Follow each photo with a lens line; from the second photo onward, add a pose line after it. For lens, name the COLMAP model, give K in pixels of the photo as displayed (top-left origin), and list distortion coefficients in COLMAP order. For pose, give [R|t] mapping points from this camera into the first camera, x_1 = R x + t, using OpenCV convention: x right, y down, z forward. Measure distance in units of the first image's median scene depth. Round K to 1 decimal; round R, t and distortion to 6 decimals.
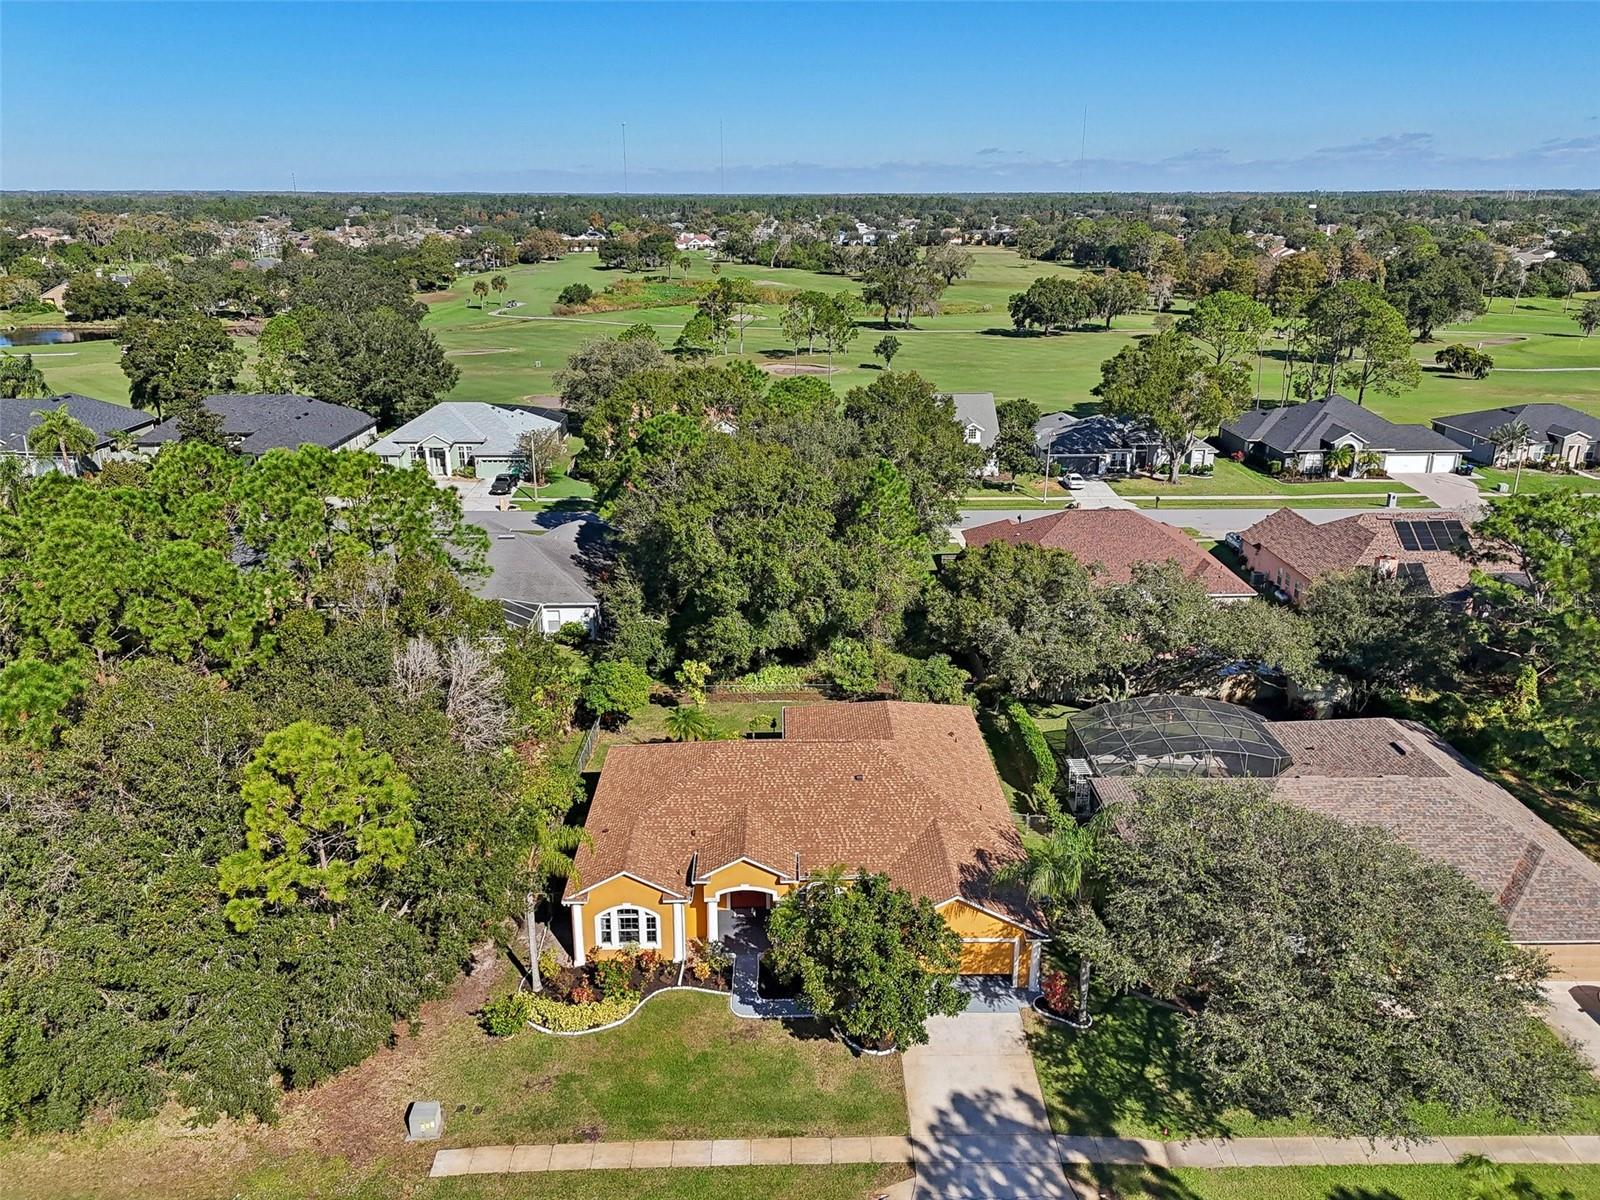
lens RADIAL K [[1219.2, 0, 803.3], [0, 1219.2, 600.4], [0, 0, 1]] dist [0.095271, -0.112494]
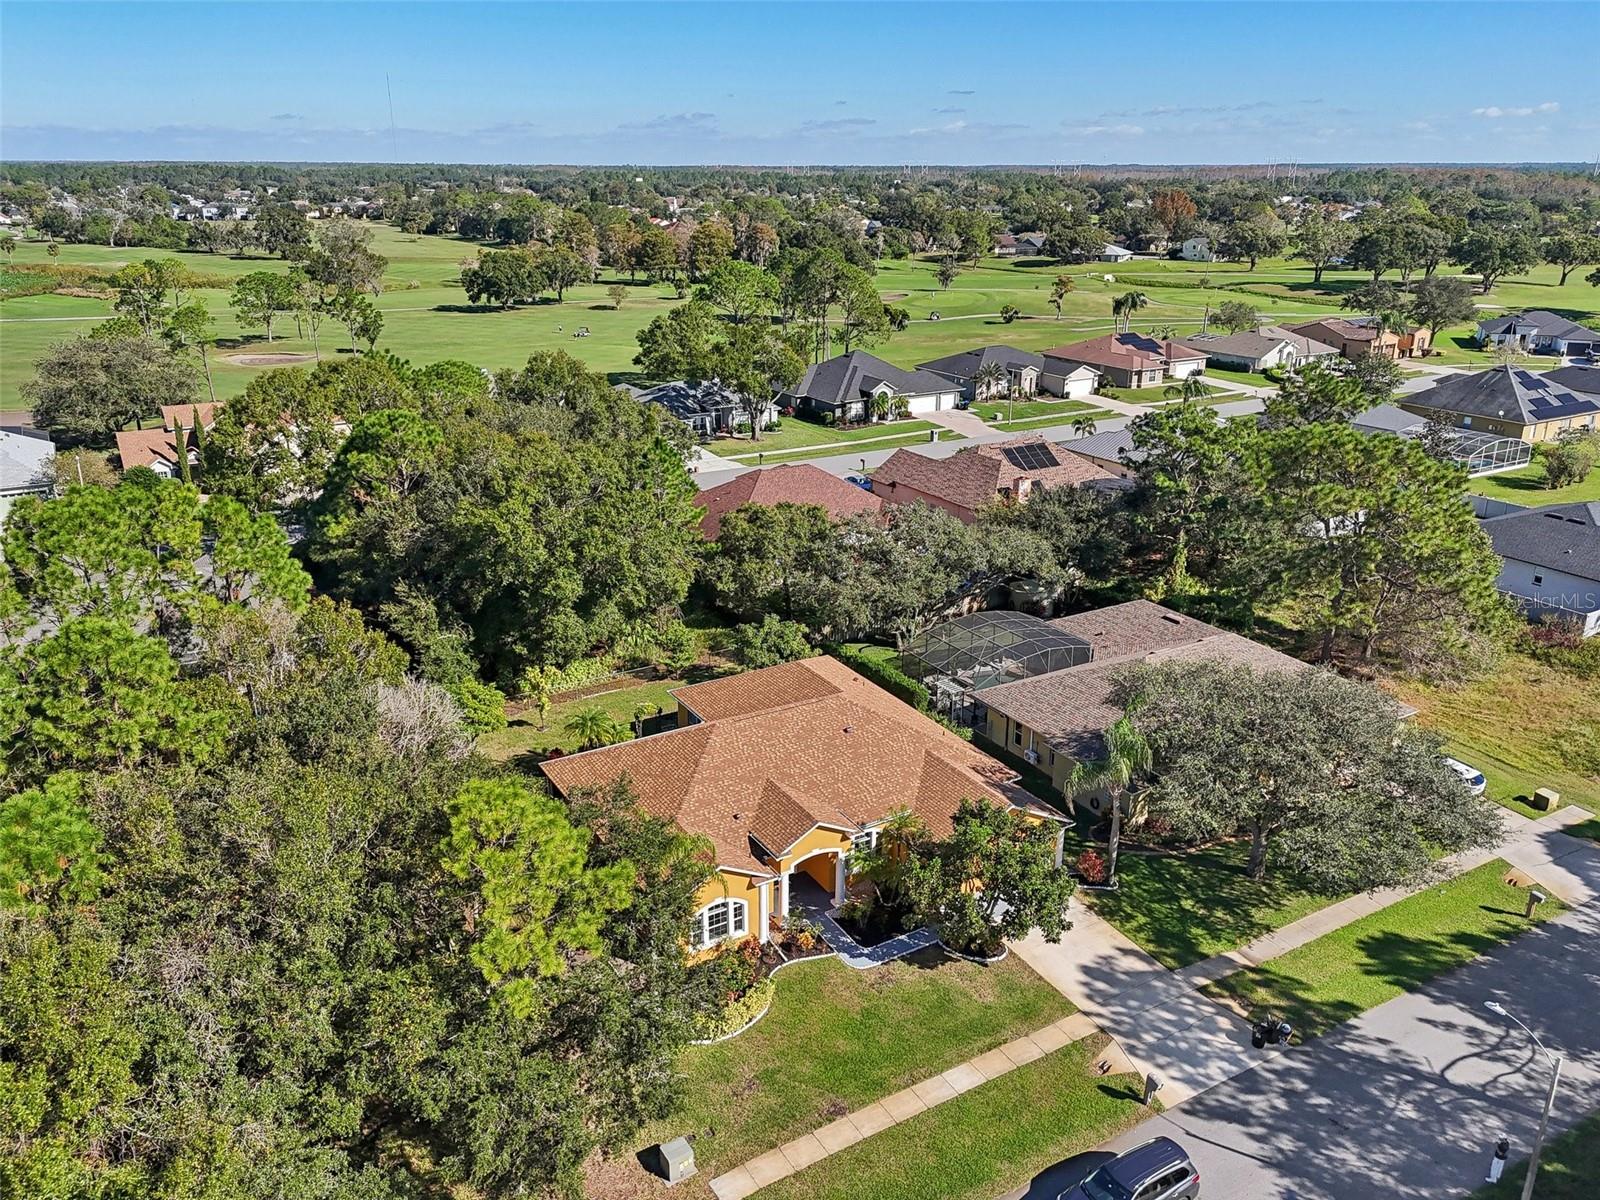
lens RADIAL K [[1219.2, 0, 803.3], [0, 1219.2, 600.4], [0, 0, 1]] dist [0.095271, -0.112494]
pose [[0.870093, -0.163831, 0.464862, -0.506487], [0.154432, 0.986268, 0.058535, -0.035738], [-0.468069, 0.020859, 0.883446, 0.096836]]
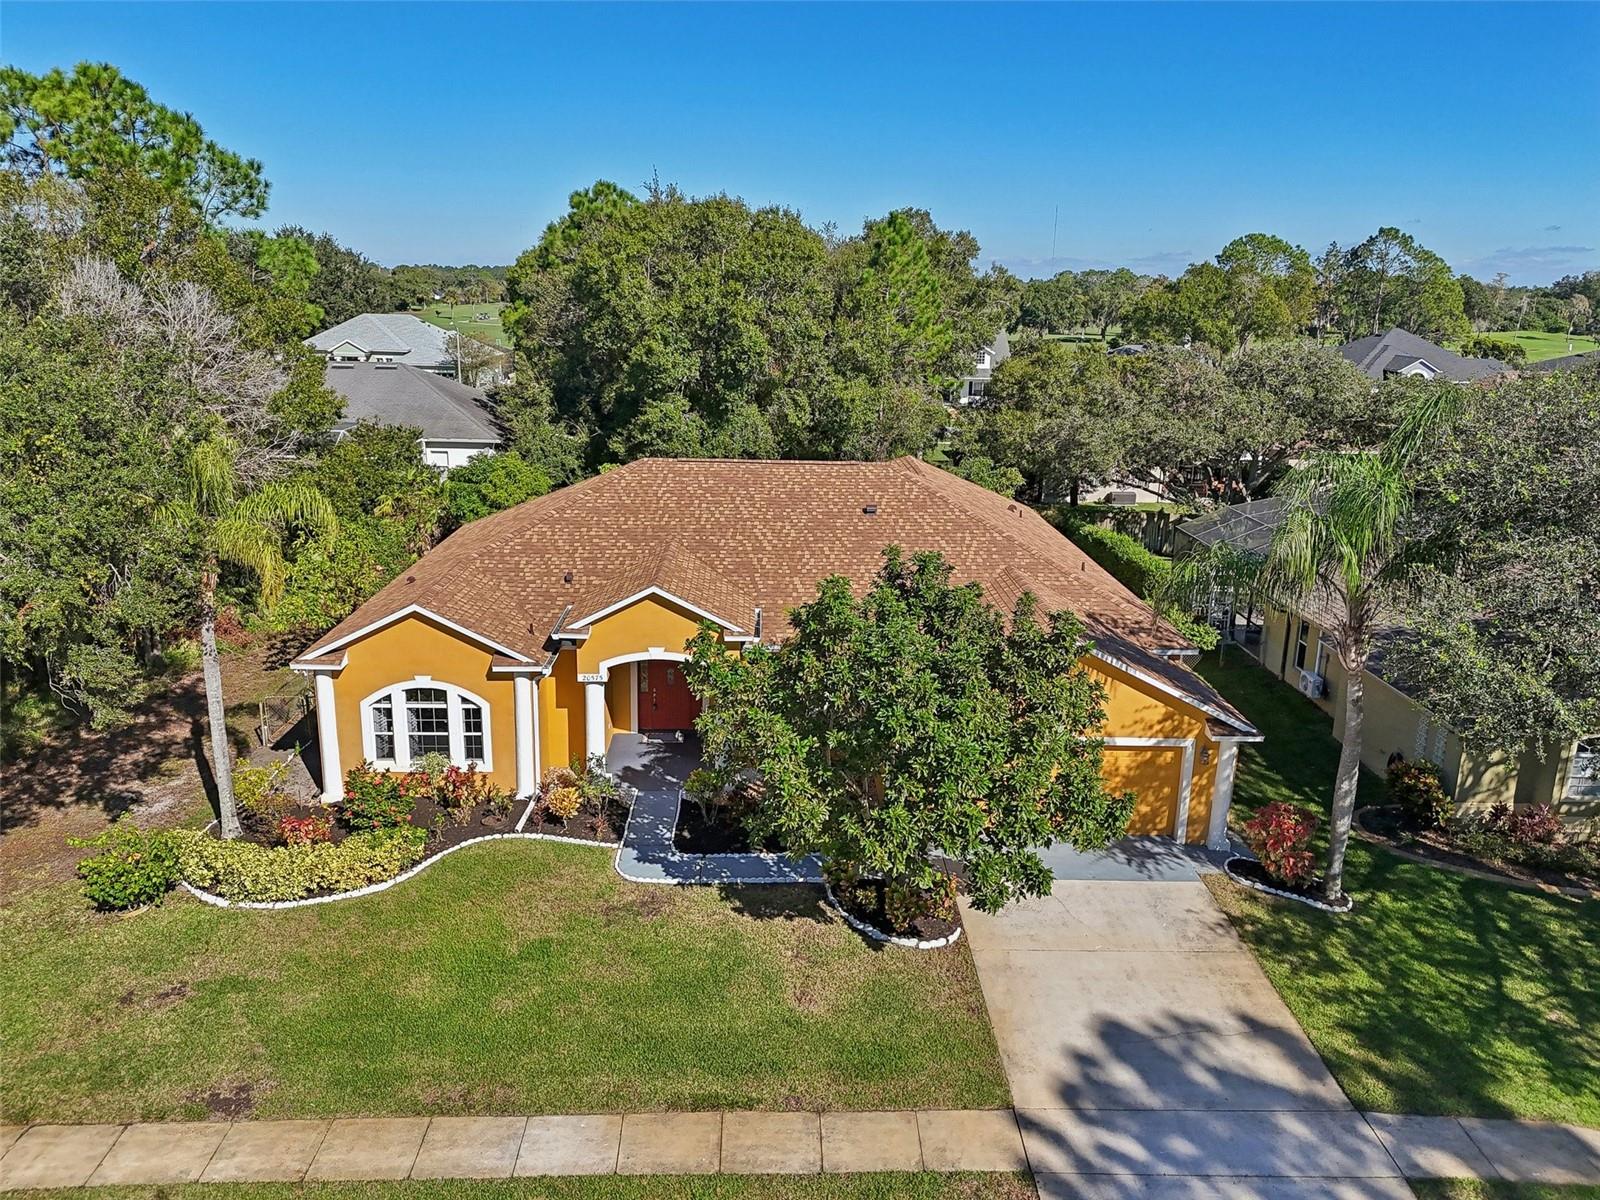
lens RADIAL K [[1180.1, 0, 800.0], [0, 1180.1, 600.0], [0, 0, 1]] dist [0.094241, -0.094765]
pose [[0.999789, 0.015078, 0.013984, 0.006364], [-0.014177, 0.997950, -0.062408, 0.245839], [-0.014897, 0.062197, 0.997953, 0.503233]]
